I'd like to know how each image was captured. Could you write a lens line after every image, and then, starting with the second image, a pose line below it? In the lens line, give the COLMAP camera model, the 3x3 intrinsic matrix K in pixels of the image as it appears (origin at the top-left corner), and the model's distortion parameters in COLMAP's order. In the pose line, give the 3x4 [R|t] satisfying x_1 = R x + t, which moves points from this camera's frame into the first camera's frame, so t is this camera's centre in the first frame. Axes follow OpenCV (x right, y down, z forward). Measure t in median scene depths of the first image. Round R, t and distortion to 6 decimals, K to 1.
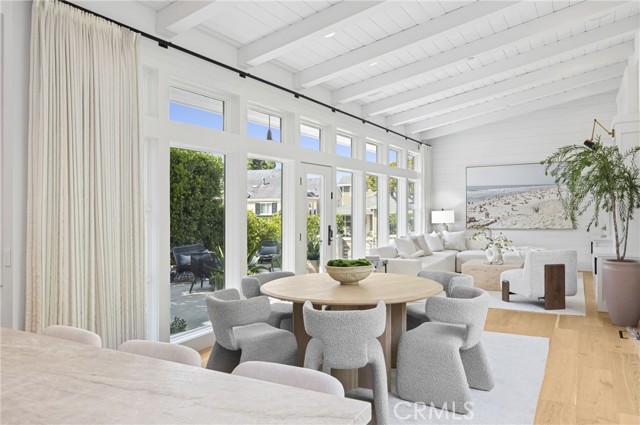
lens RADIAL K [[464.5, 0, 319.9], [0, 464.5, 215.6], [0, 0, 1]] dist [0.011984, 0.004689]
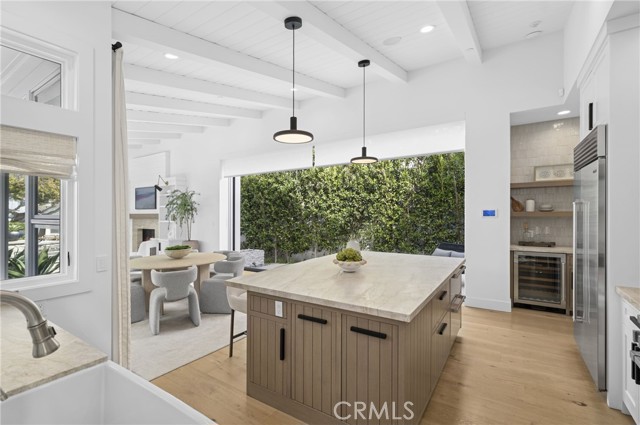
lens RADIAL K [[293.0, 0, 320.7], [0, 293.0, 207.3], [0, 0, 1]] dist [0.004370, -0.000673]
pose [[0.063825, 0.032131, 0.997444, -0.679821], [0.020370, 0.999231, -0.033492, -0.008403], [-0.997753, 0.022456, 0.063122, 0.215871]]
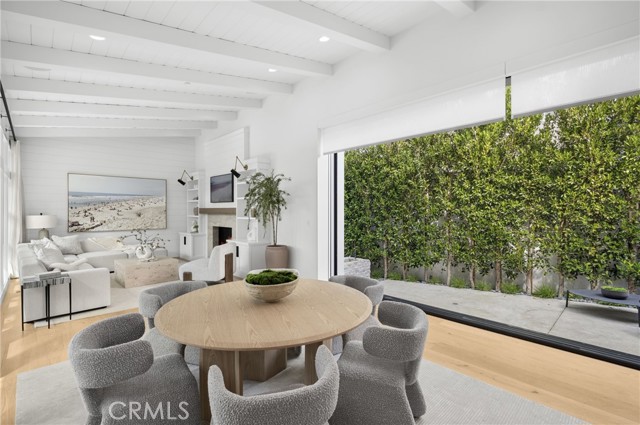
lens RADIAL K [[293.0, 0, 323.3], [0, 293.0, 213.7], [0, 0, 1]] dist [0.004370, -0.000673]
pose [[0.281609, 0.005706, 0.959512, -0.269452], [0.007206, 0.999942, -0.008062, -0.008056], [-0.959502, 0.009184, 0.281552, 0.469943]]
